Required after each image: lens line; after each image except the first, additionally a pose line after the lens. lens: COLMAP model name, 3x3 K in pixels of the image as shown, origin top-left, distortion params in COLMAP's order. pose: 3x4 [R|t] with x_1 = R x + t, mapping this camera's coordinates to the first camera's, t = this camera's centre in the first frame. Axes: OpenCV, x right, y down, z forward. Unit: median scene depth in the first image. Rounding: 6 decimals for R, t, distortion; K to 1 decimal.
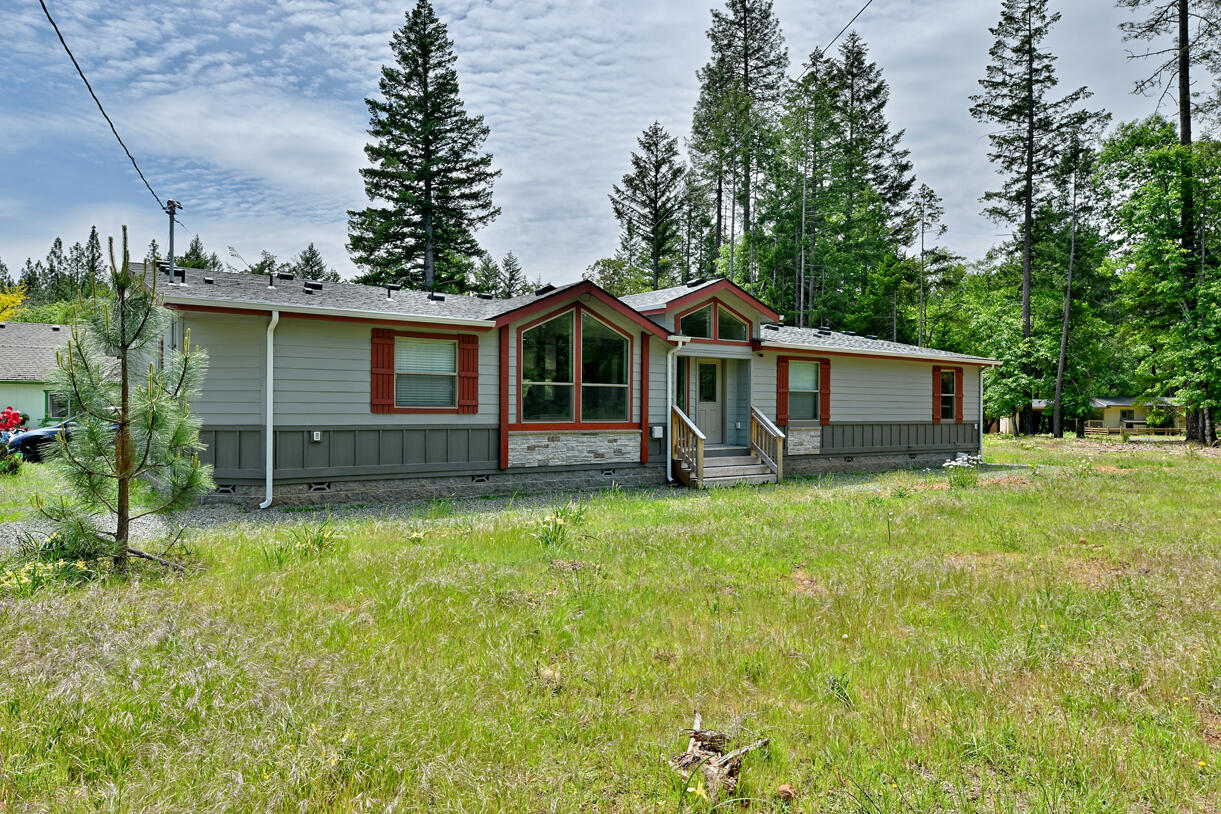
lens RADIAL K [[846.2, 0, 610.6], [0, 846.2, 407.1], [0, 0, 1]] dist [0.001467, 0.000170]
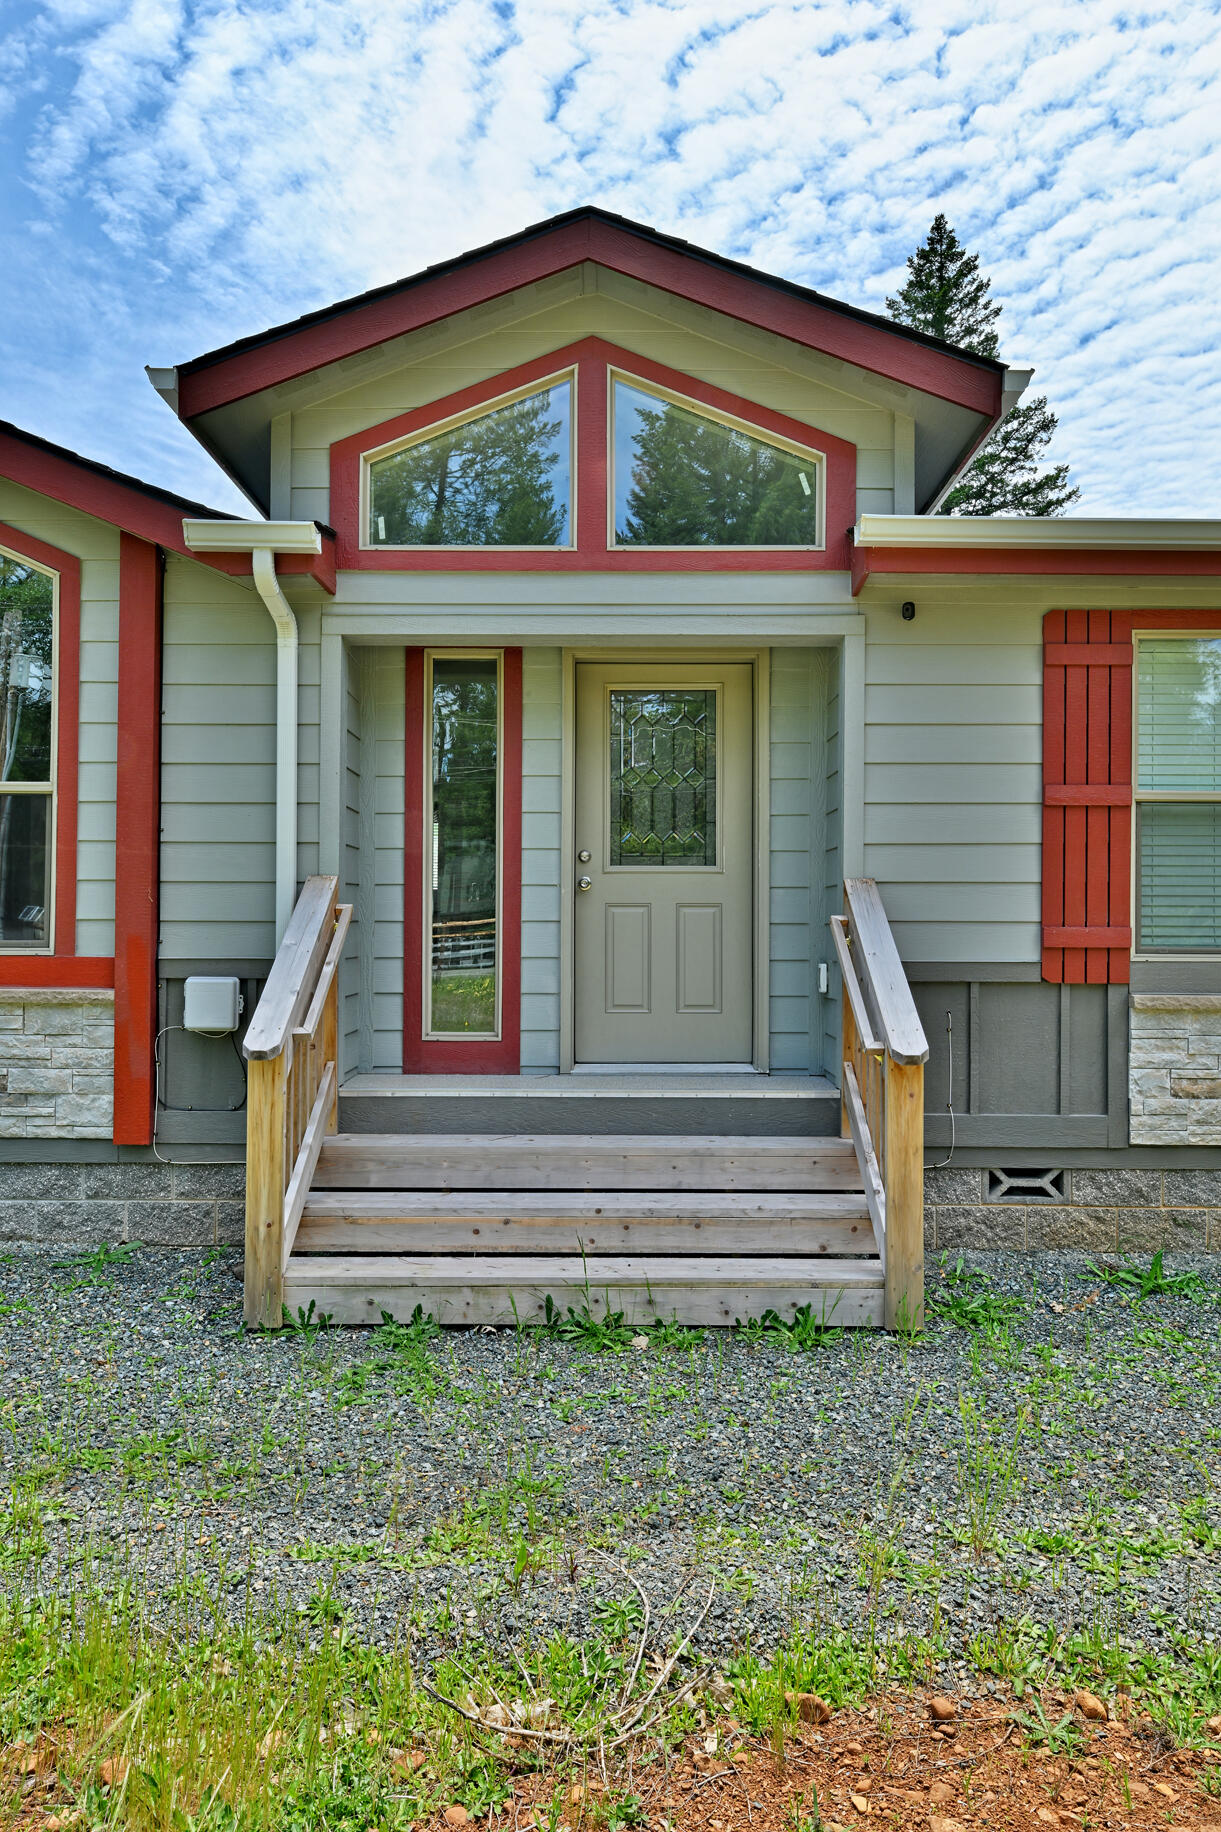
lens RADIAL K [[1201.3, 0, 610.4], [0, 1201.3, 921.8], [0, 0, 1]] dist [-0.001370, 0.000038]
pose [[0.803768, -0.009672, -0.594864, 0.284531], [0.002118, 0.999908, -0.013396, 0.012529], [0.594939, 0.009507, 0.803715, 0.744419]]
